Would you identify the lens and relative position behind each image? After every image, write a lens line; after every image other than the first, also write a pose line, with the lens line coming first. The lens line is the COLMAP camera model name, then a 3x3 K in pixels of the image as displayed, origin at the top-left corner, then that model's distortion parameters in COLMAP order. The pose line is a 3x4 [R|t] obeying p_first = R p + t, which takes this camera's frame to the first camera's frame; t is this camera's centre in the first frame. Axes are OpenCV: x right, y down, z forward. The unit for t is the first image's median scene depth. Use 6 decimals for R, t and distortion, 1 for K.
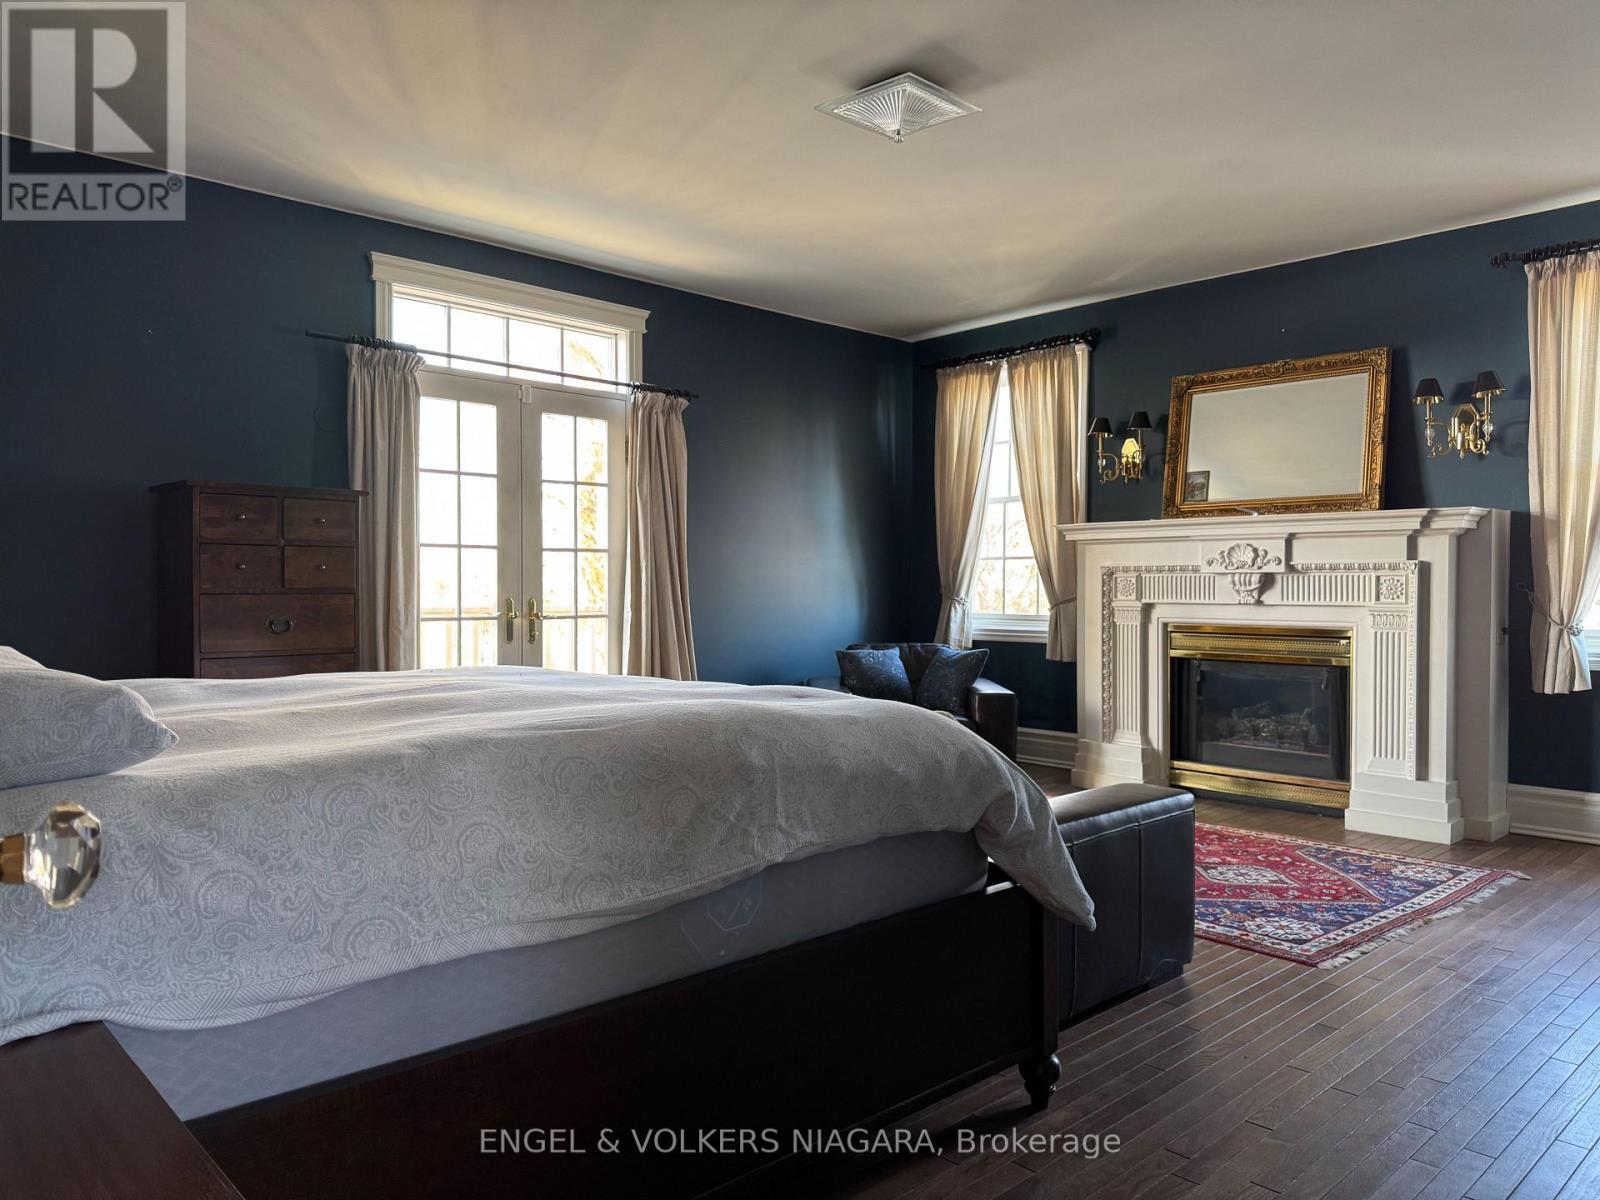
lens RADIAL K [[1129.7, 0, 794.9], [0, 1129.7, 605.5], [0, 0, 1]] dist [0.093954, -0.152841]
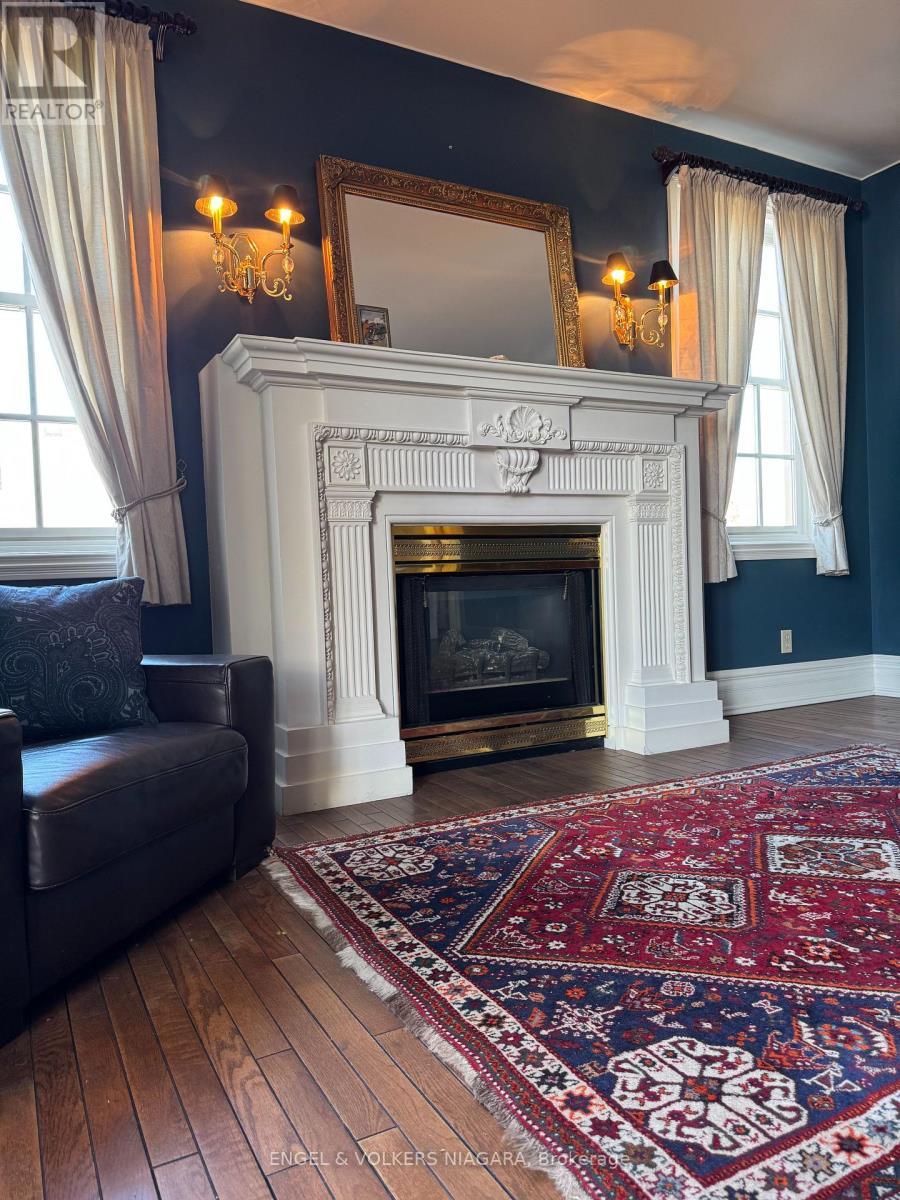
lens RADIAL K [[847.3, 0, 438.6], [0, 847.3, 602.1], [0, 0, 1]] dist [0.093954, -0.152841]
pose [[0.255854, -0.032527, 0.966168, -0.145809], [0.054390, 0.998335, 0.019207, 0.053566], [-0.965184, 0.047635, 0.257197, 0.861961]]
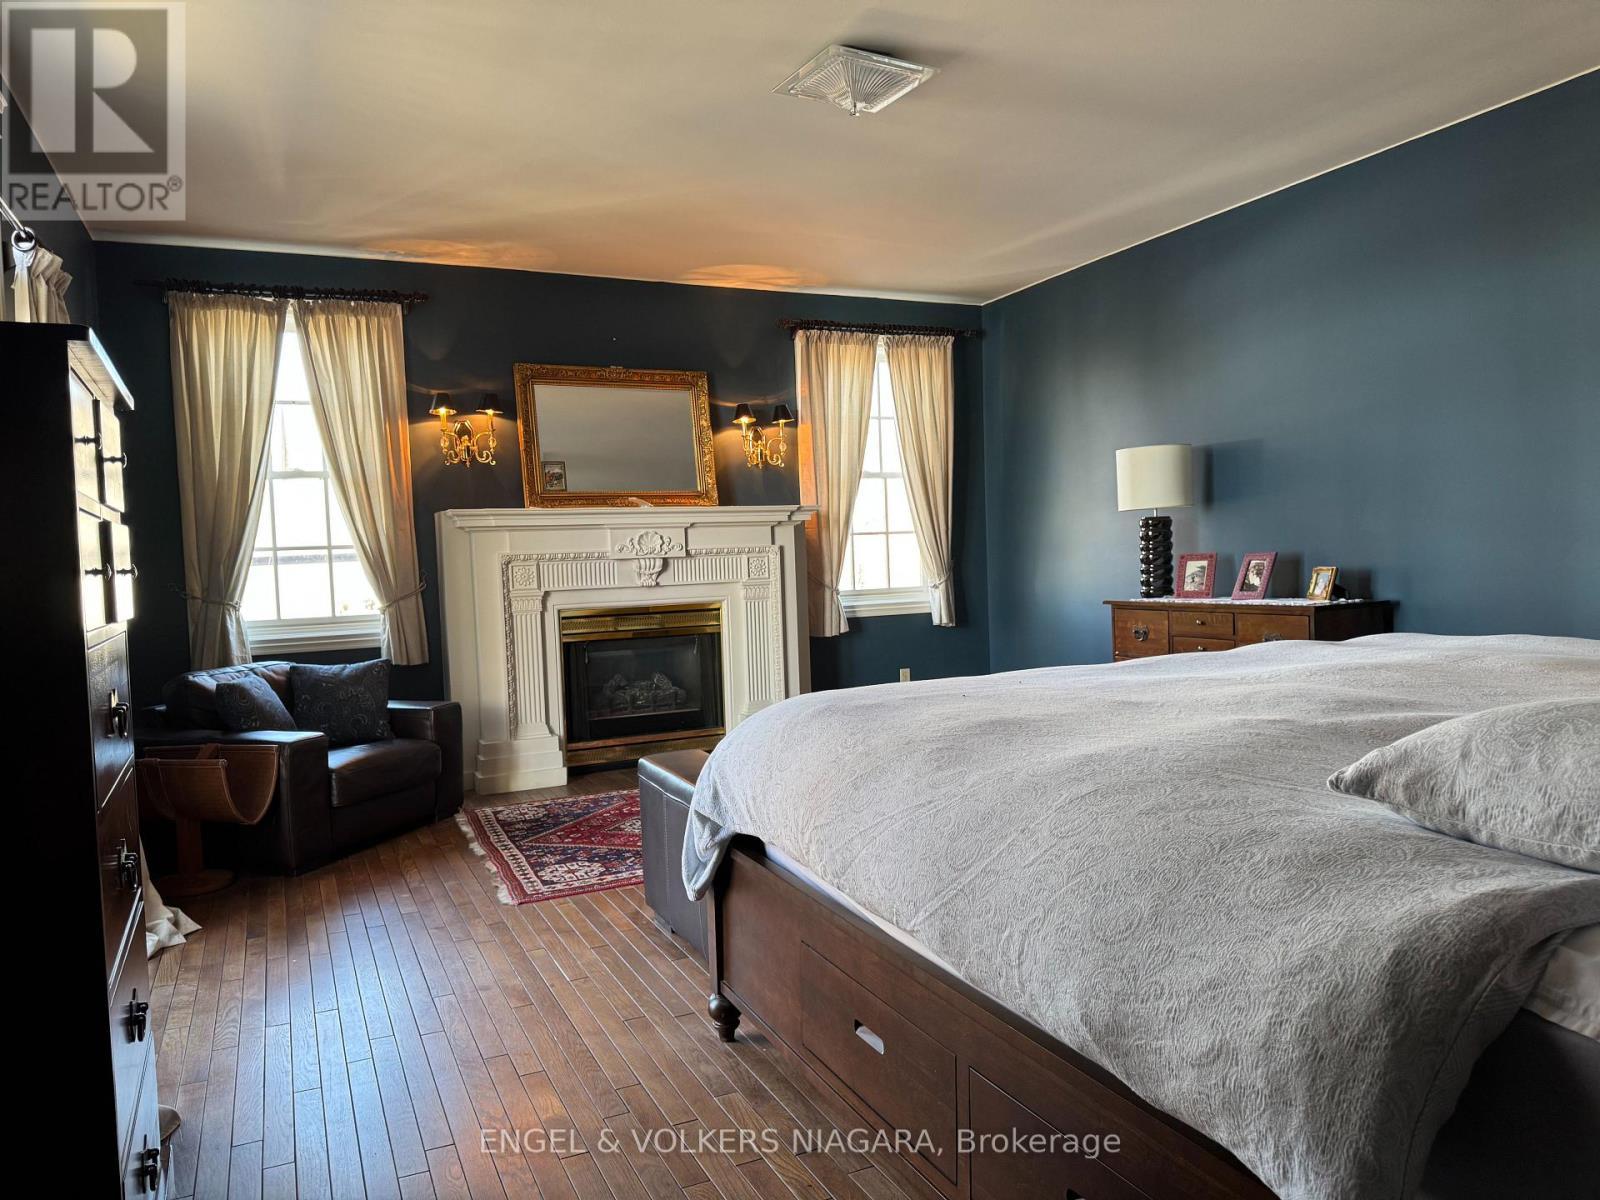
lens RADIAL K [[1129.7, 0, 794.9], [0, 1129.7, 605.5], [0, 0, 1]] dist [0.093954, -0.152841]
pose [[0.303801, -0.053318, 0.951242, -0.575723], [0.054241, 0.997781, 0.038603, -0.016329], [-0.951190, 0.039869, 0.306019, 0.500307]]
